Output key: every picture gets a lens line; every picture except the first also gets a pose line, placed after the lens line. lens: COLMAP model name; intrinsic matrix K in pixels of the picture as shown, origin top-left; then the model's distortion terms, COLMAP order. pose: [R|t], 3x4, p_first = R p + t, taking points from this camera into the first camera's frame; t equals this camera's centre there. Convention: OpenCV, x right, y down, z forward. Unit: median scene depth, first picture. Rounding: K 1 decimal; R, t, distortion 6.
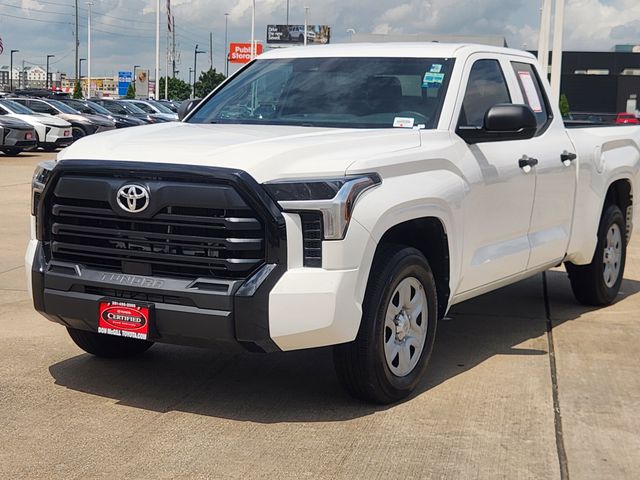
lens RADIAL K [[1293.0, 0, 320.0], [0, 1293.0, 240.0], [0, 0, 1]] dist [-0.537760, 4.476057]
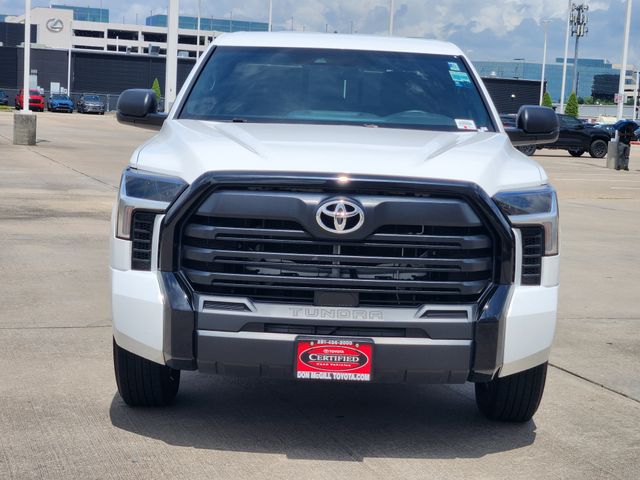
lens RADIAL K [[1293.0, 0, 320.0], [0, 1293.0, 240.0], [0, 0, 1]] dist [-0.537760, 4.476057]
pose [[0.859781, -0.042228, 0.508914, -0.595048], [0.031794, 0.999068, 0.029186, -0.042672], [-0.509672, -0.008914, 0.860323, 0.272186]]
